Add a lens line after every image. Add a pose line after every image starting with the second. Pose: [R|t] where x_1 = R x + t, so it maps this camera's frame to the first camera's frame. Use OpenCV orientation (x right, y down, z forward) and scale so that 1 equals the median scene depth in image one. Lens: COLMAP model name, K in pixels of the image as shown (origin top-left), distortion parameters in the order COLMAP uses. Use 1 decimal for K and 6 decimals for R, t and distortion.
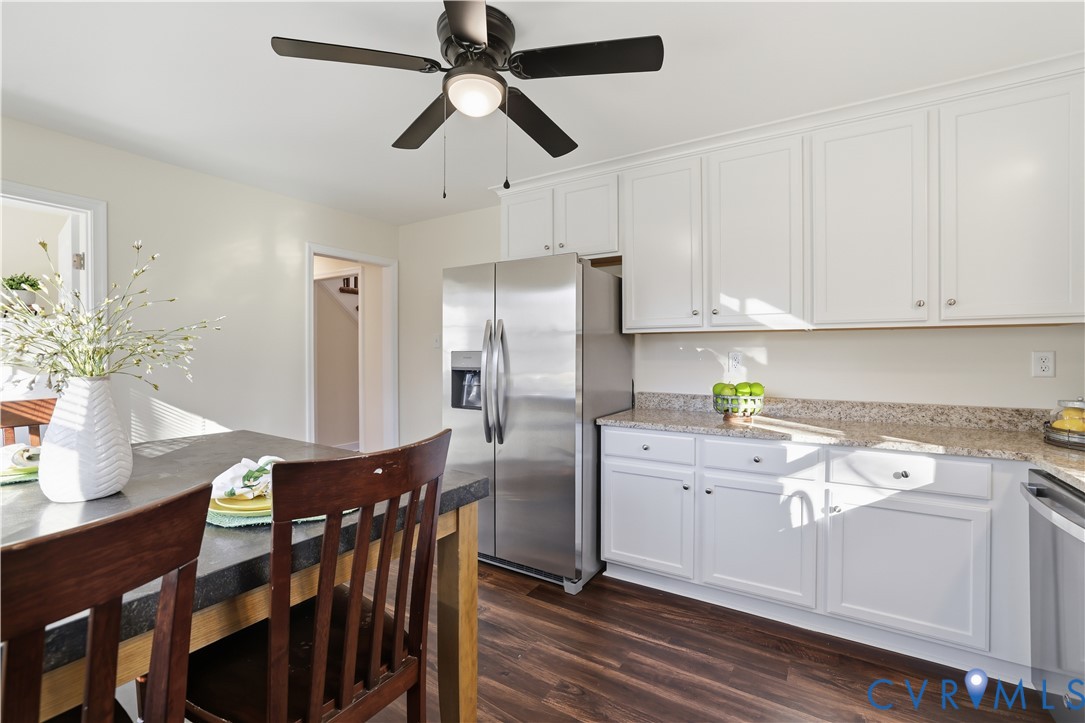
lens RADIAL K [[458.2, 0, 535.9], [0, 458.2, 354.9], [0, 0, 1]] dist [-0.030931, 0.005315]
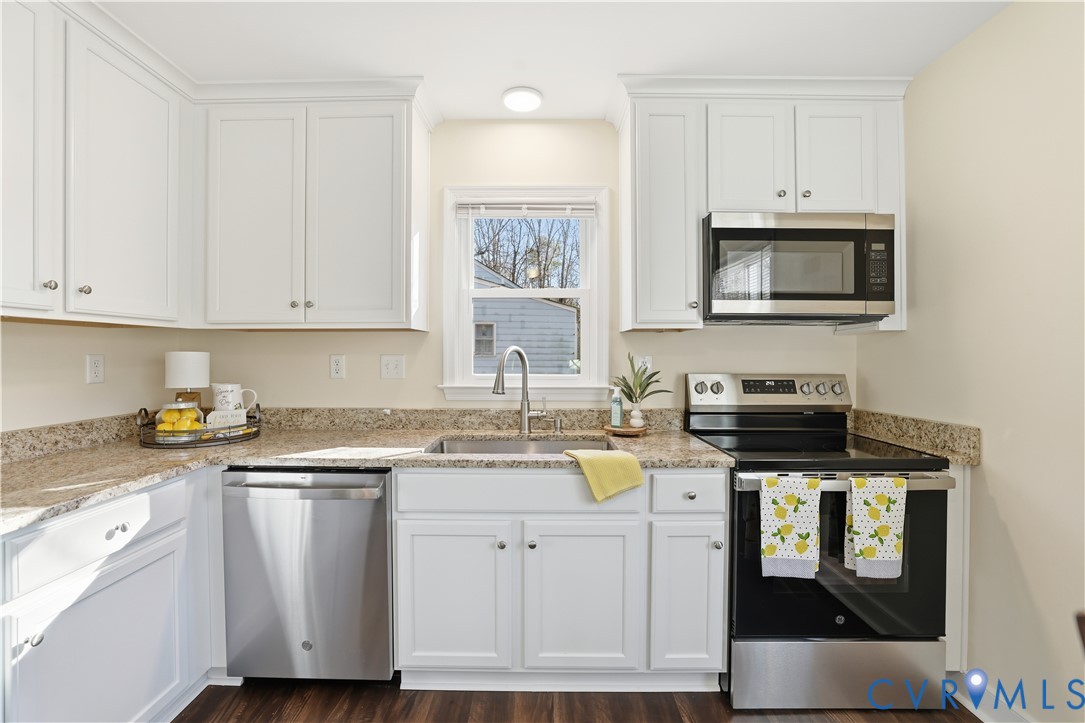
lens RADIAL K [[458.2, 0, 548.4], [0, 458.2, 354.6], [0, 0, 1]] dist [-0.030931, 0.005315]
pose [[-0.527074, -0.000495, 0.849819, -0.100405], [0.007851, 0.999954, 0.005452, -0.004926], [-0.849783, 0.009545, -0.527046, 0.610400]]
